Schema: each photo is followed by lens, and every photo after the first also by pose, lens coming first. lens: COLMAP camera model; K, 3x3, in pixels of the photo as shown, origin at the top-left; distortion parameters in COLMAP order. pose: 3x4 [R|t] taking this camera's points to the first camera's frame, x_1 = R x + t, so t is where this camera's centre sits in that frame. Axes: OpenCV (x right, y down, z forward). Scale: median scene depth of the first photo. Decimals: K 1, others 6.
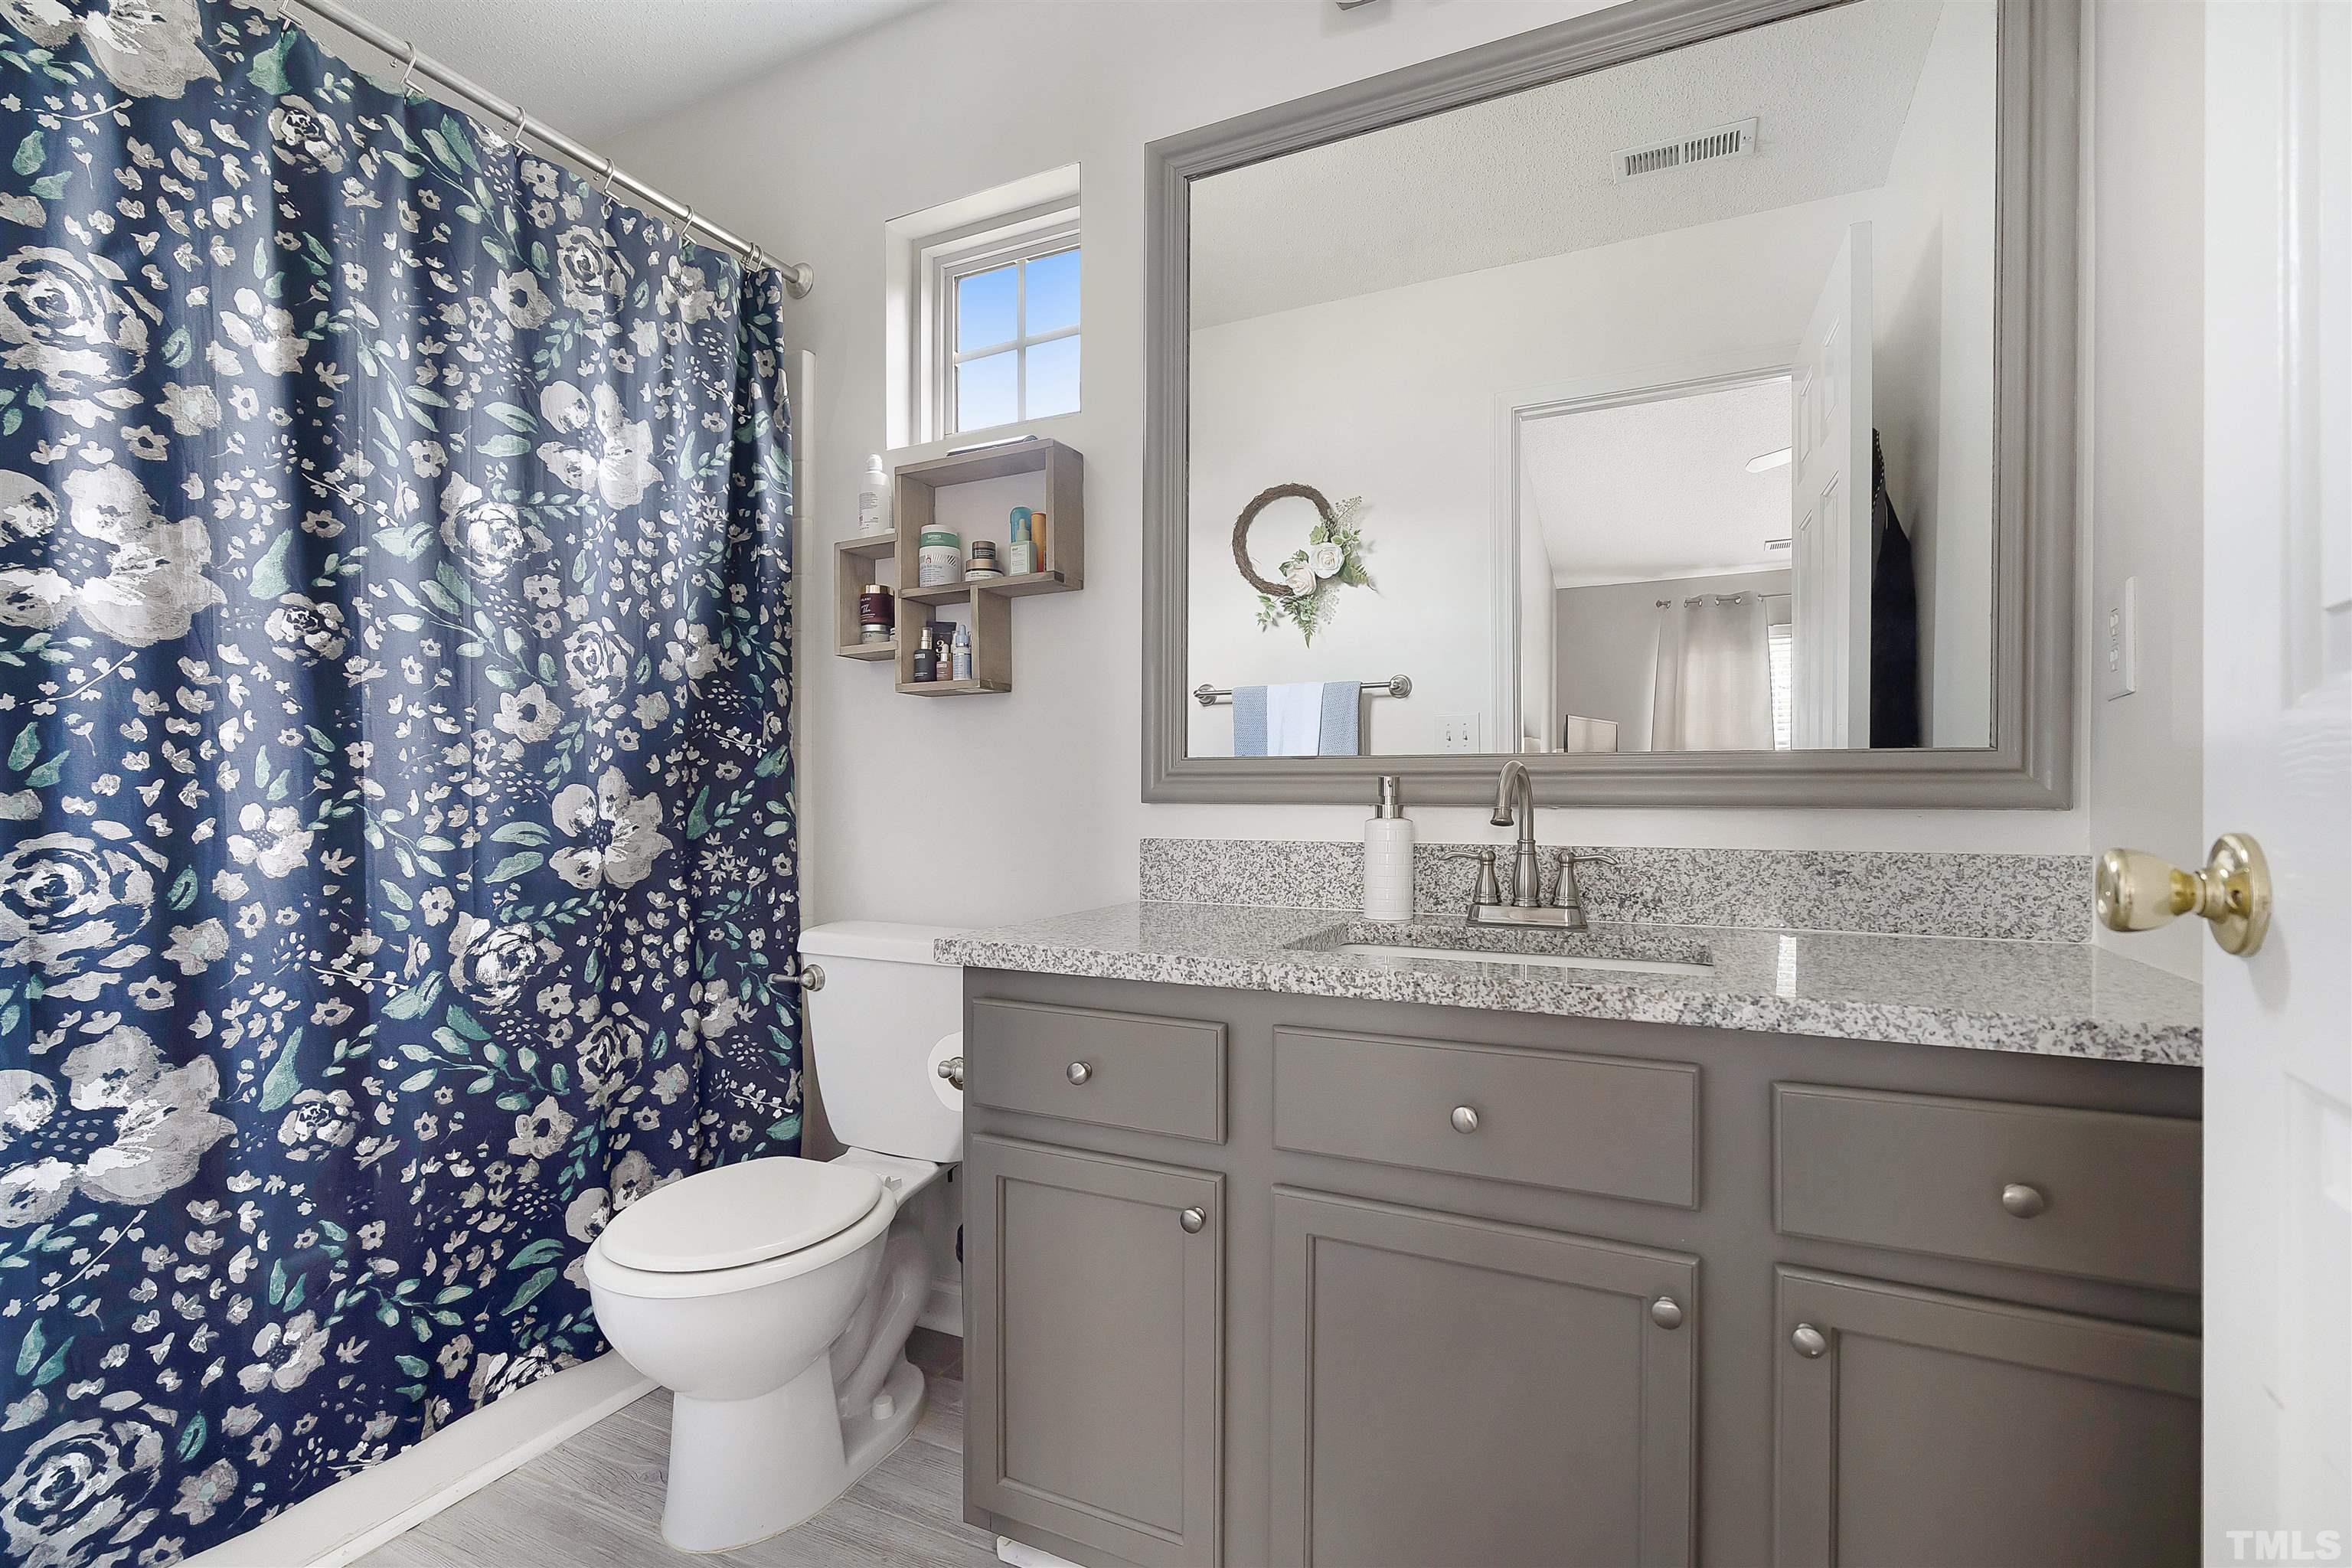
lens RADIAL K [[1085.8, 0, 1155.0], [0, 1085.8, 783.9], [0, 0, 1]] dist [-0.002922, 0.001343]
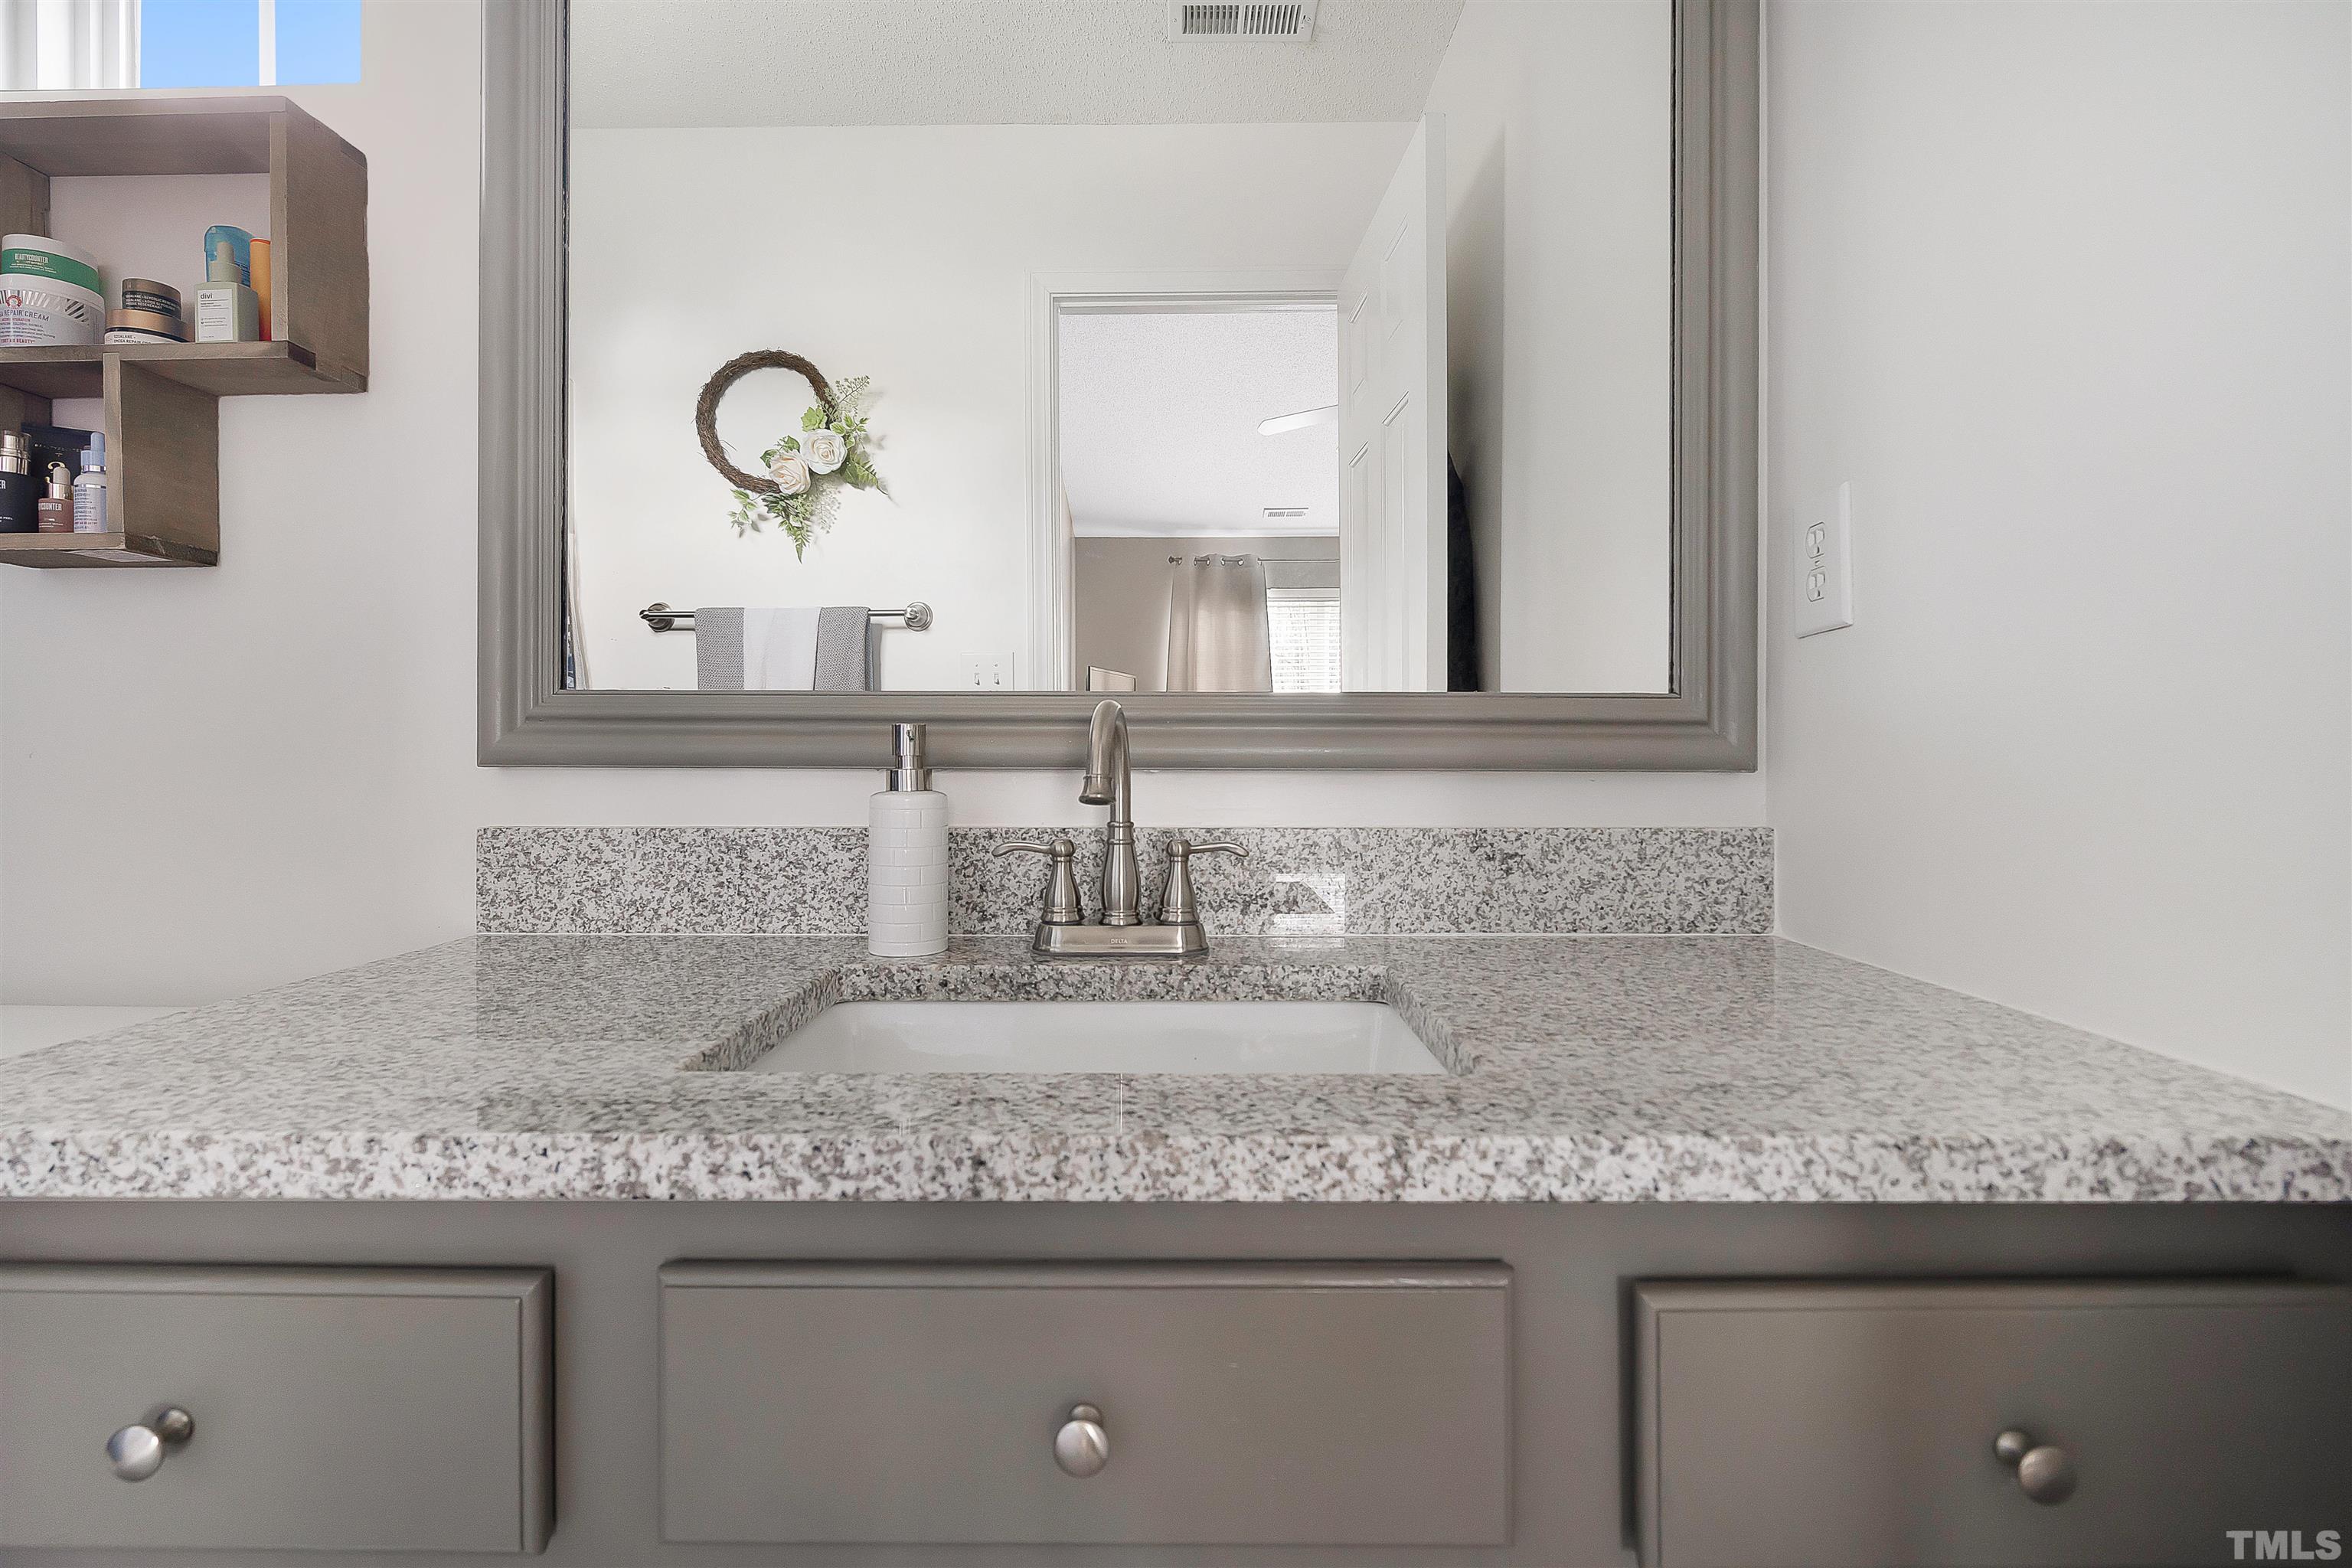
lens RADIAL K [[1131.5, 0, 1183.4], [0, 1131.5, 771.5], [0, 0, 1]] dist [-0.005170, 0.002184]
pose [[0.897755, -0.008258, 0.440417, 0.075637], [-0.004857, 0.999578, 0.028644, 0.001587], [-0.440468, -0.027855, 0.897336, 0.372030]]
